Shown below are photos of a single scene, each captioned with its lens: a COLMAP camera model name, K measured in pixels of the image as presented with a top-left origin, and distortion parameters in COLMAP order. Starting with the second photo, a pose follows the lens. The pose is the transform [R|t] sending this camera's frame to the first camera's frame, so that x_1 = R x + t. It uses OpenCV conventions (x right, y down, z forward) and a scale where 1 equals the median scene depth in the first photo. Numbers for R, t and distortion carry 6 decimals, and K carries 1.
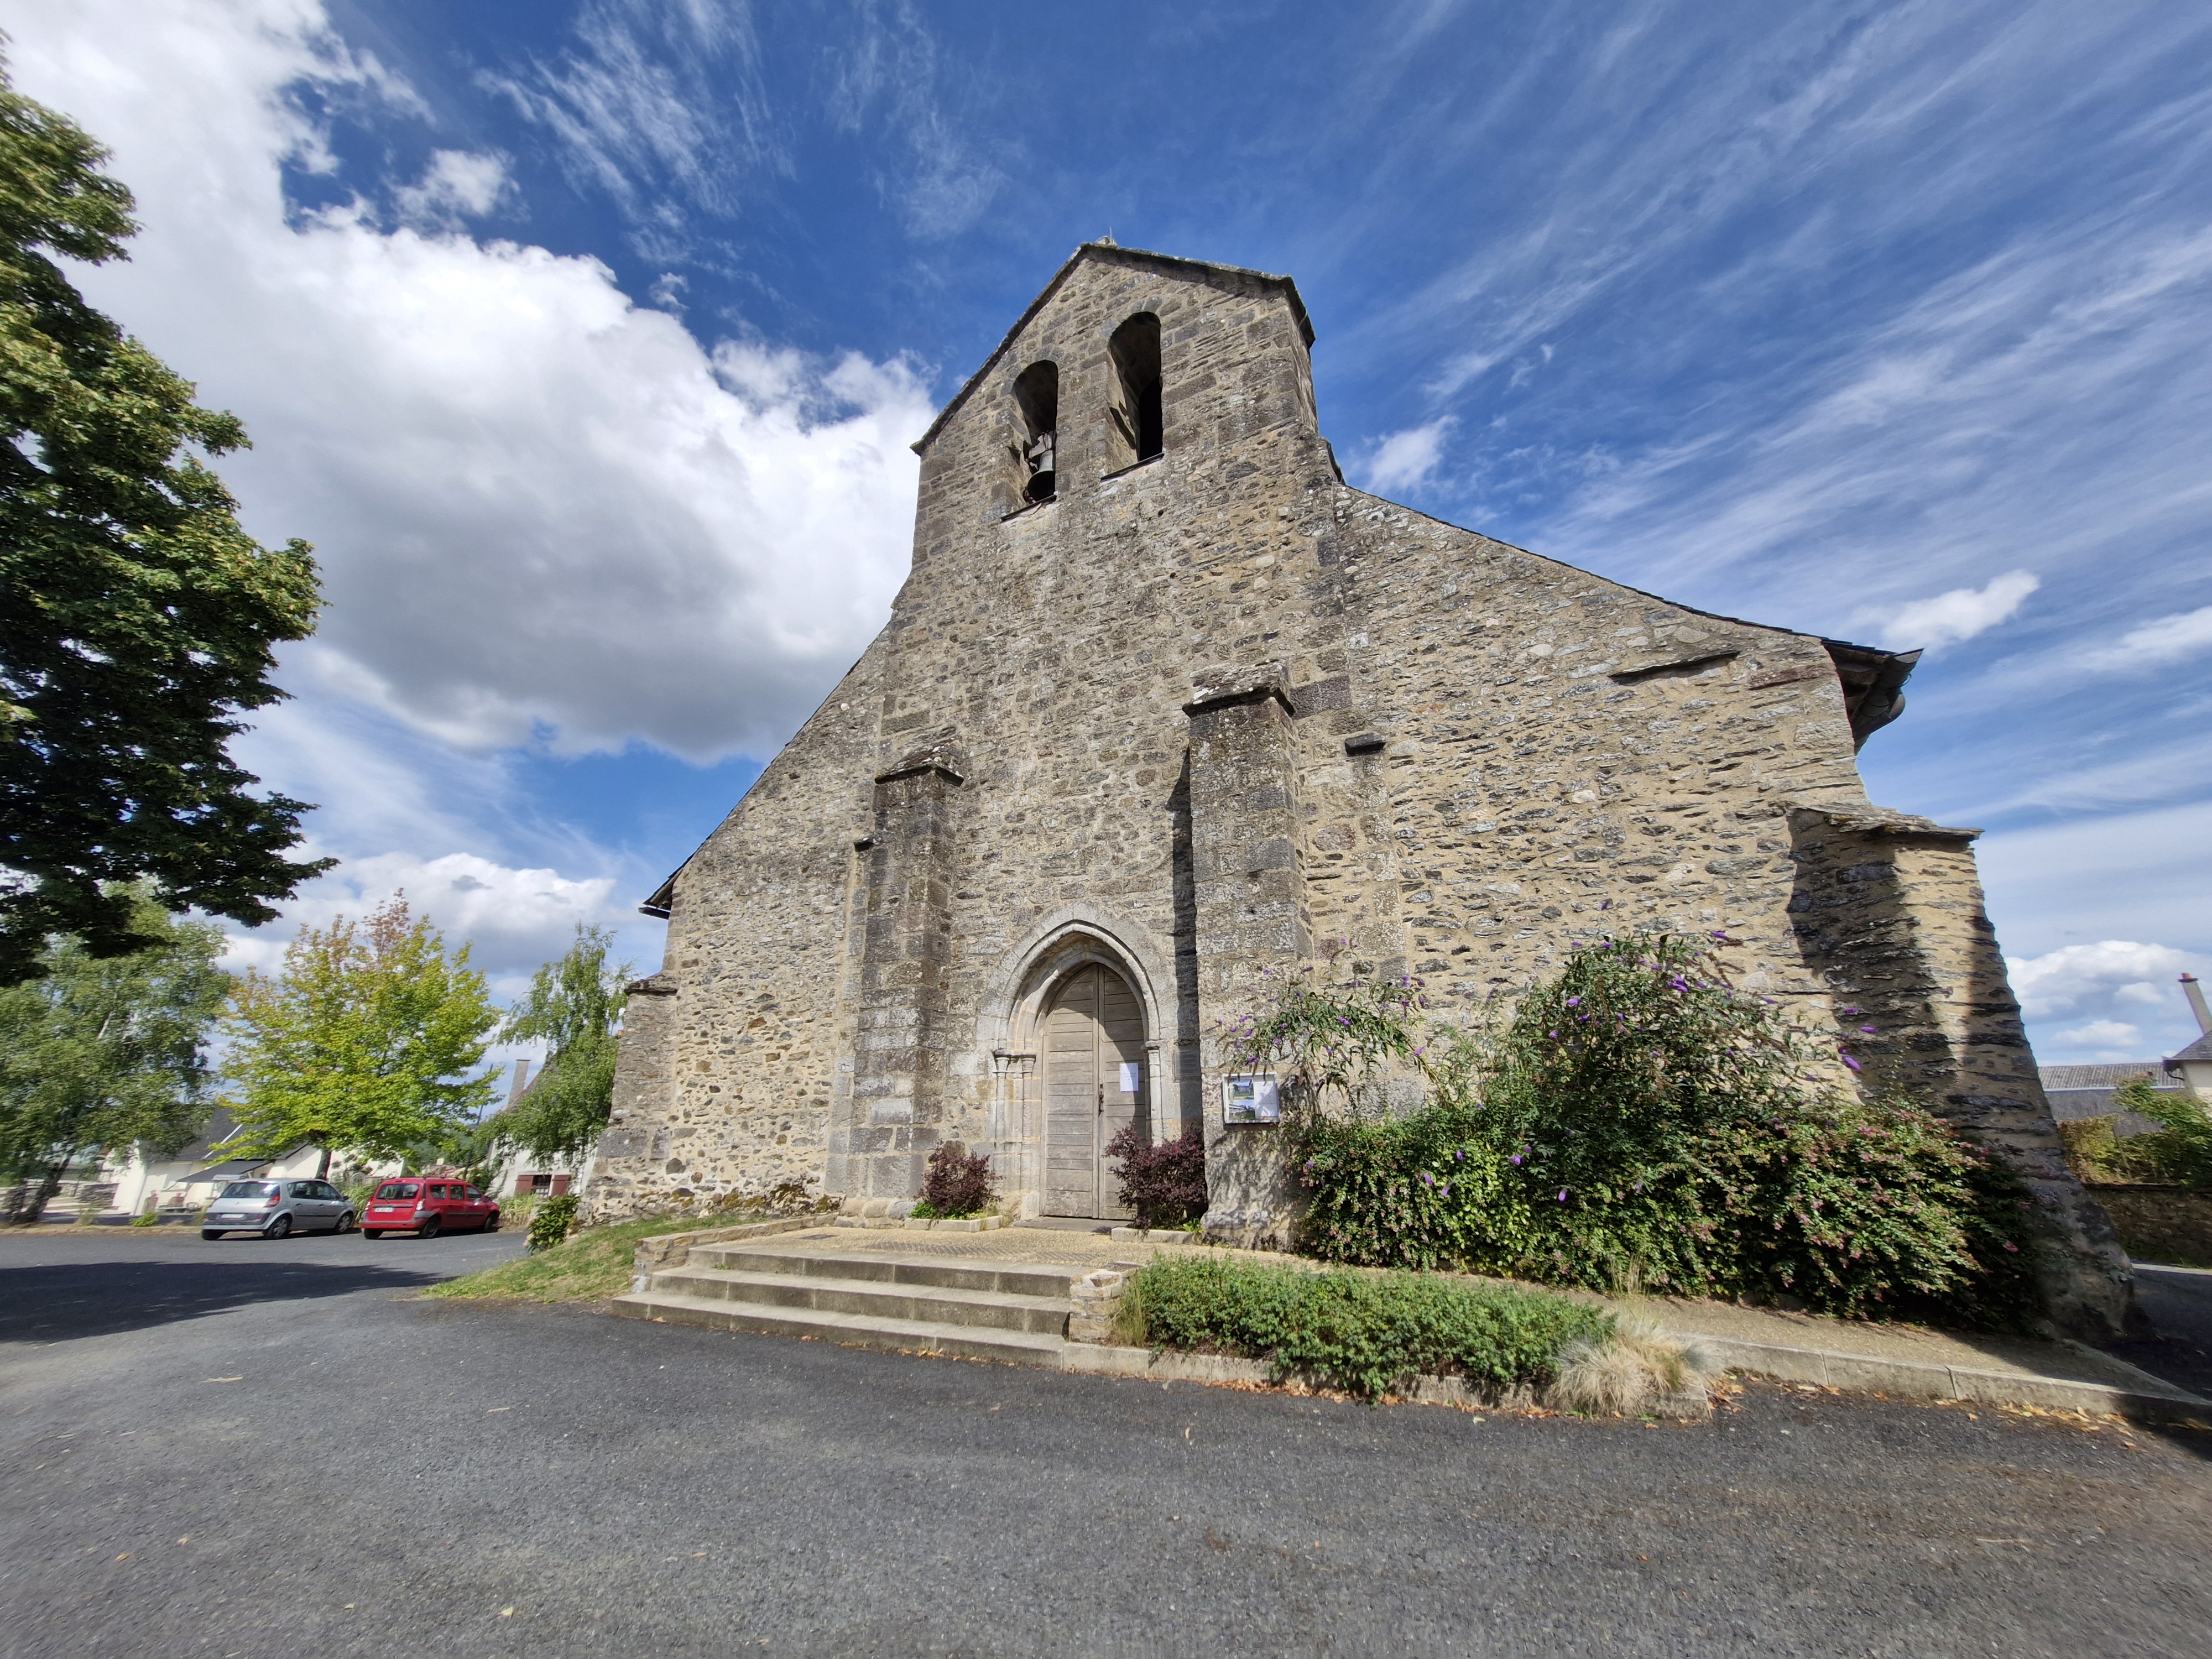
lens RADIAL K [[875.7, 0, 1106.0], [0, 875.7, 829.5], [0, 0, 1]] dist [-0.043178, 0.000047]
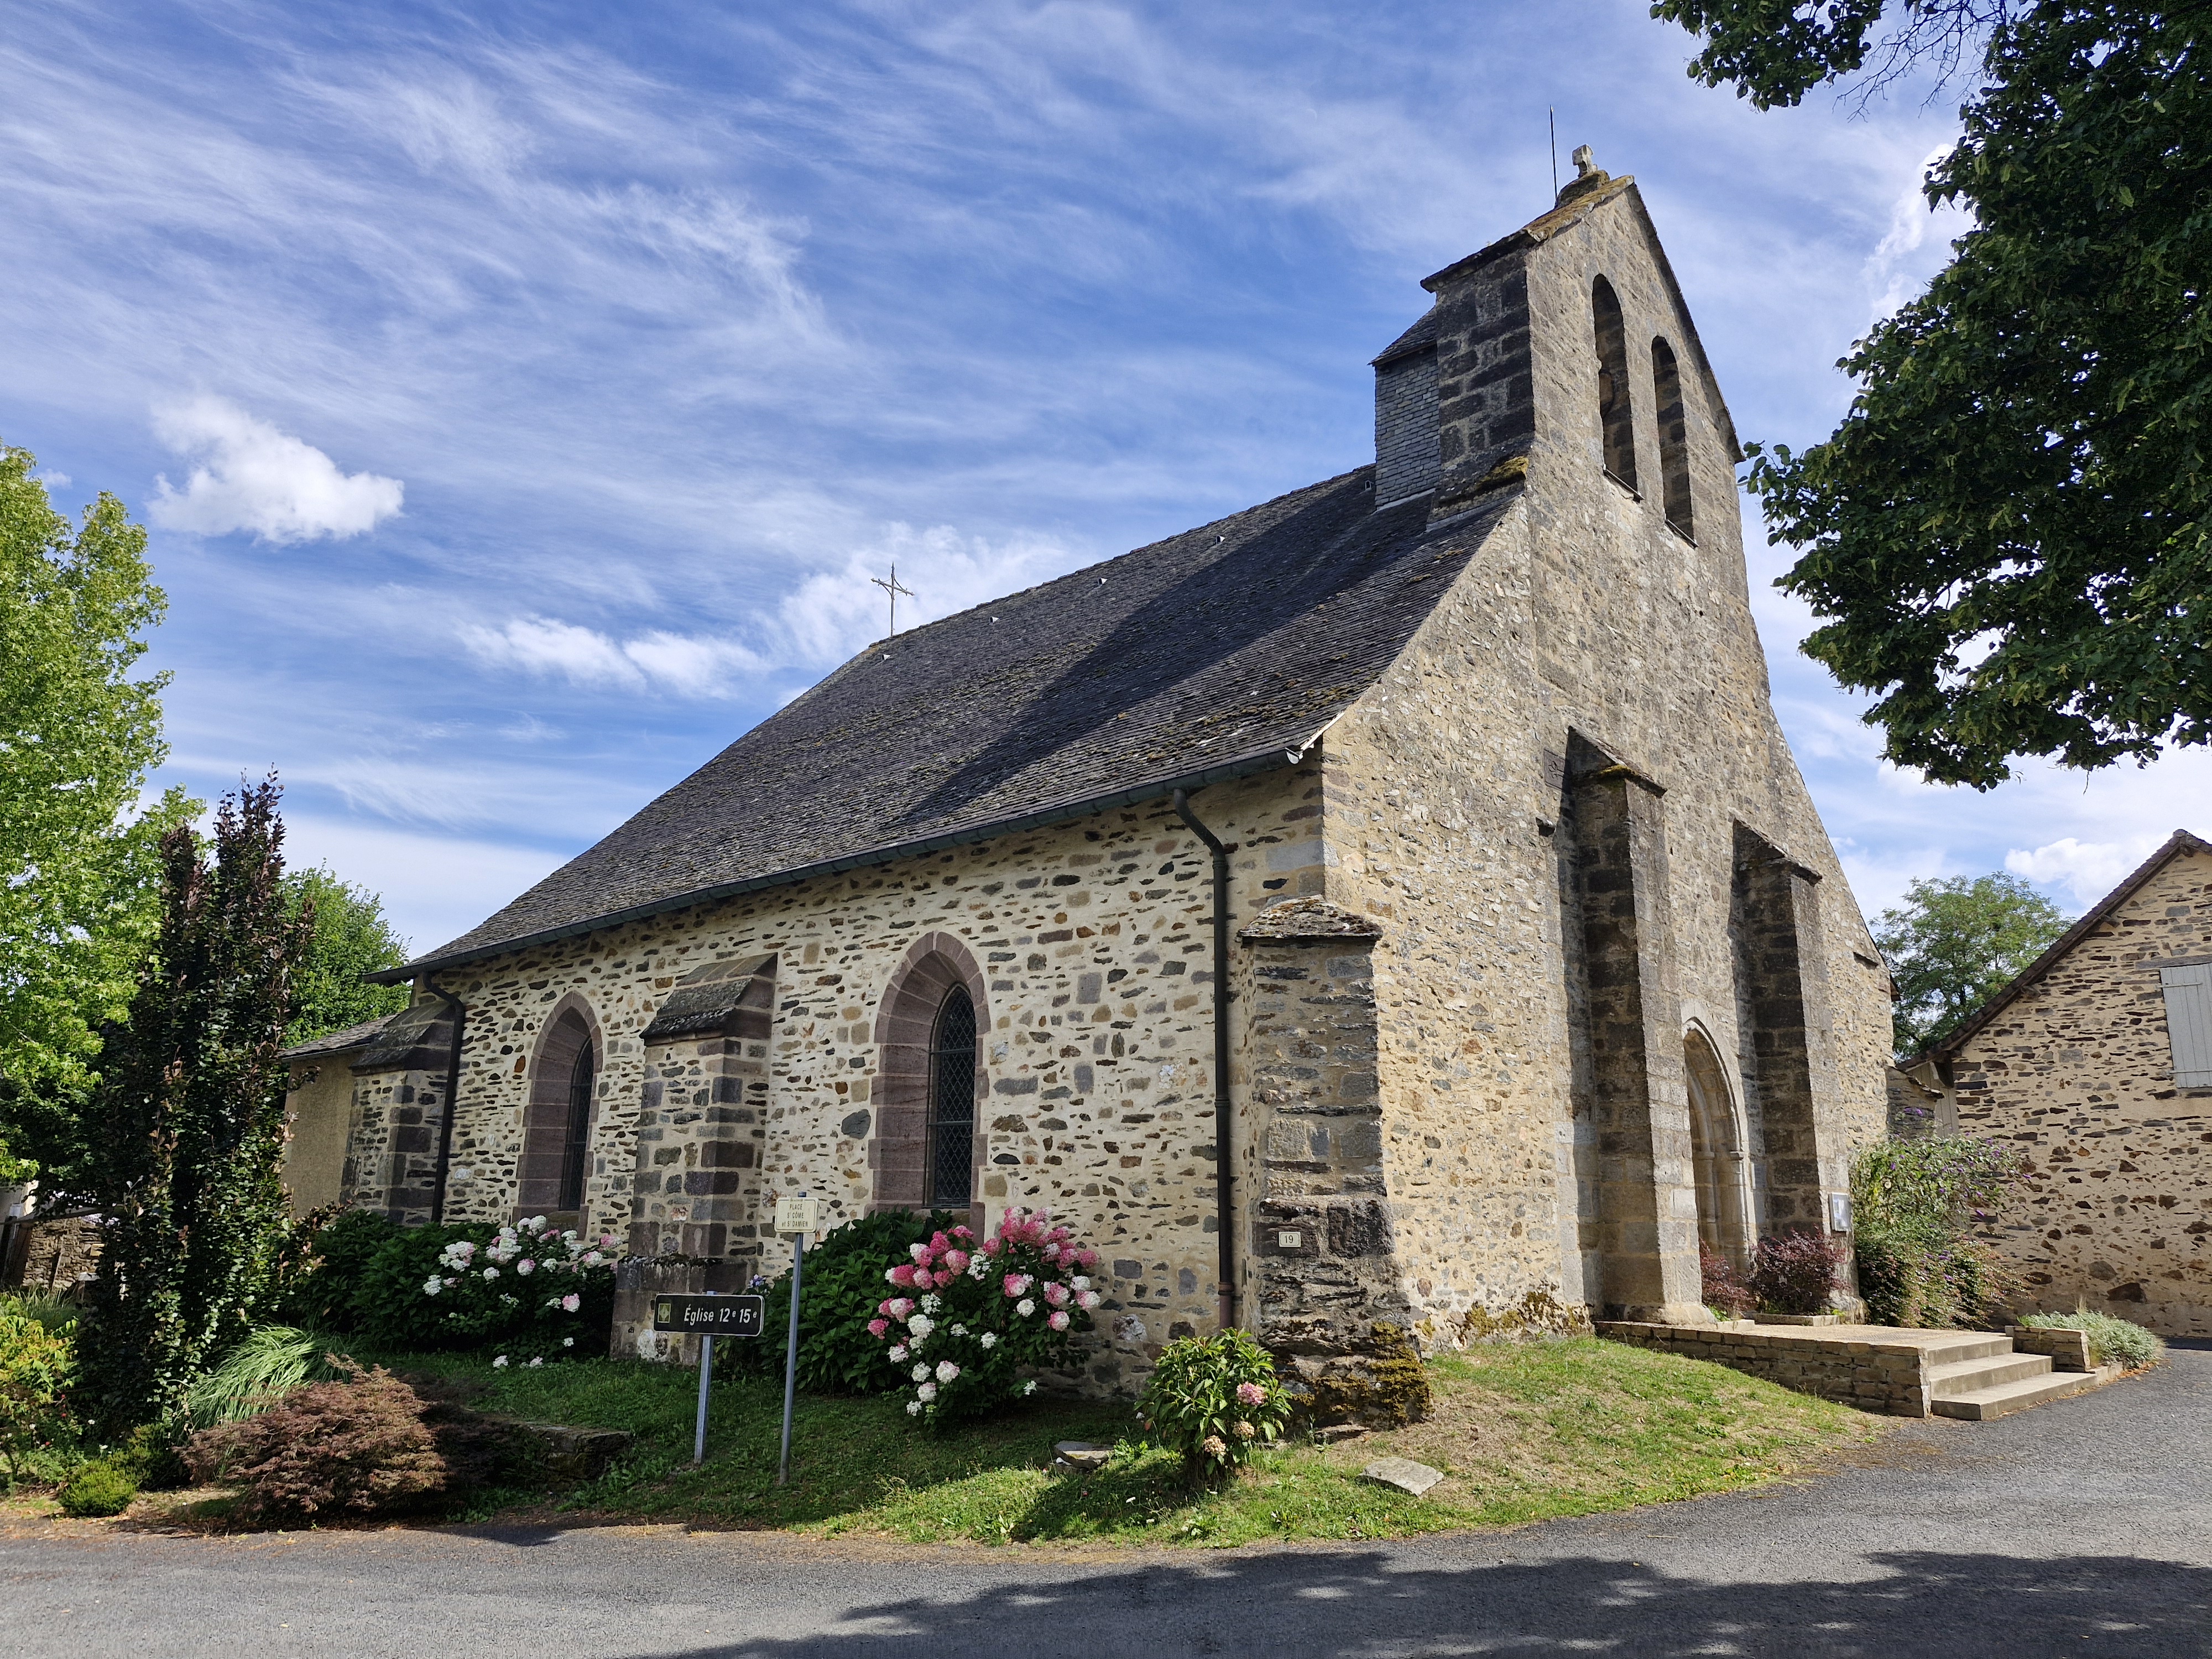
lens RADIAL K [[1648.9, 0, 1065.8], [0, 1648.9, 826.1], [0, 0, 1]] dist [0.040298, 0.000843]
pose [[0.234854, 0.252772, 0.938589, -1.651403], [-0.353806, 0.921590, -0.159665, 0.372474], [-0.905353, -0.294581, 0.305871, 0.946260]]
